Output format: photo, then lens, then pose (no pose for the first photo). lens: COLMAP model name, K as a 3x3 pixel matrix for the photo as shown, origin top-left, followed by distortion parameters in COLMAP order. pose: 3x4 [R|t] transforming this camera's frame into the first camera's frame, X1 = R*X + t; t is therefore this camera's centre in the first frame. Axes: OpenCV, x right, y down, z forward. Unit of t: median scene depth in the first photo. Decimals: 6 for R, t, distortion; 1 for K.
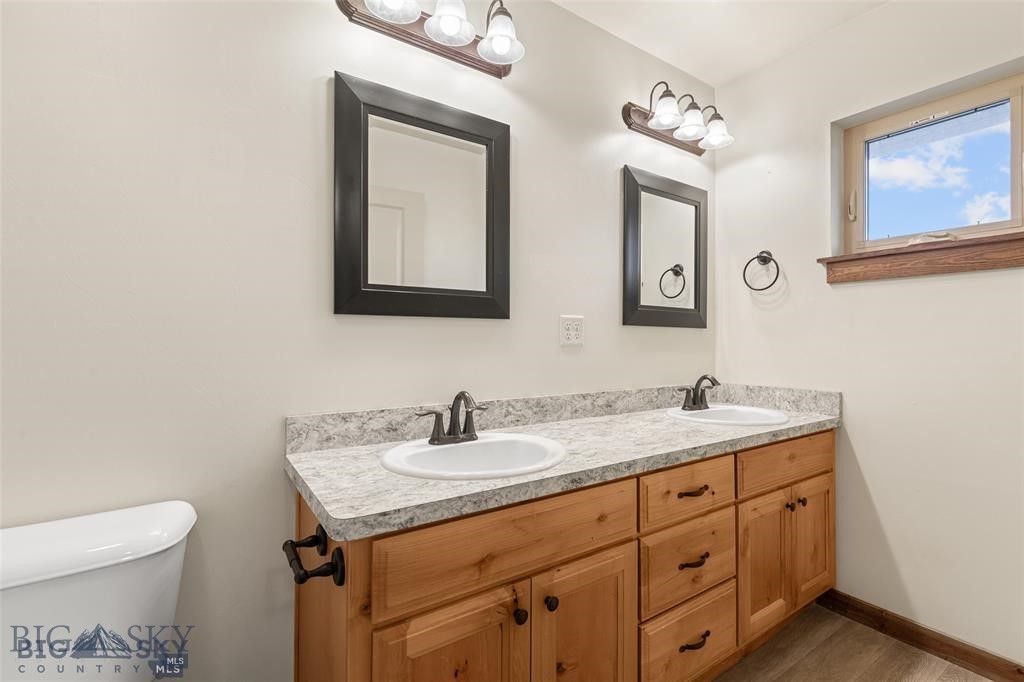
lens RADIAL K [[458.7, 0, 512.5], [0, 458.7, 338.2], [0, 0, 1]] dist [0.008632, -0.001038]
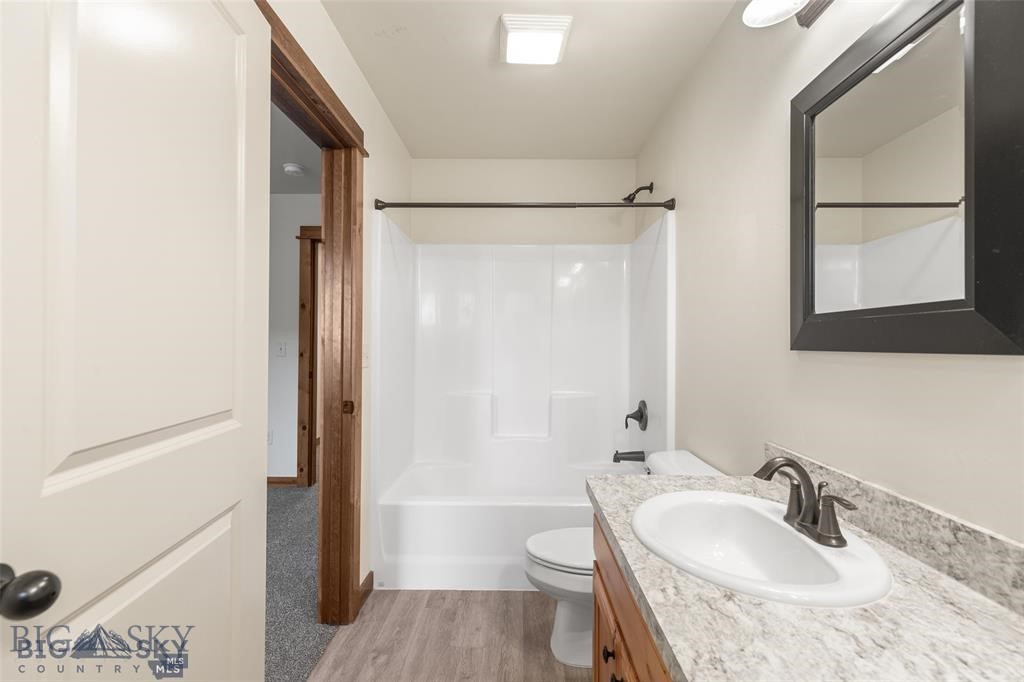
lens RADIAL K [[458.7, 0, 518.7], [0, 458.7, 343.4], [0, 0, 1]] dist [0.008632, -0.001038]
pose [[-0.554826, -0.005498, -0.831948, 0.748729], [-0.006777, 0.999975, -0.002089, -0.061103], [0.831939, 0.004480, -0.554849, 1.077327]]
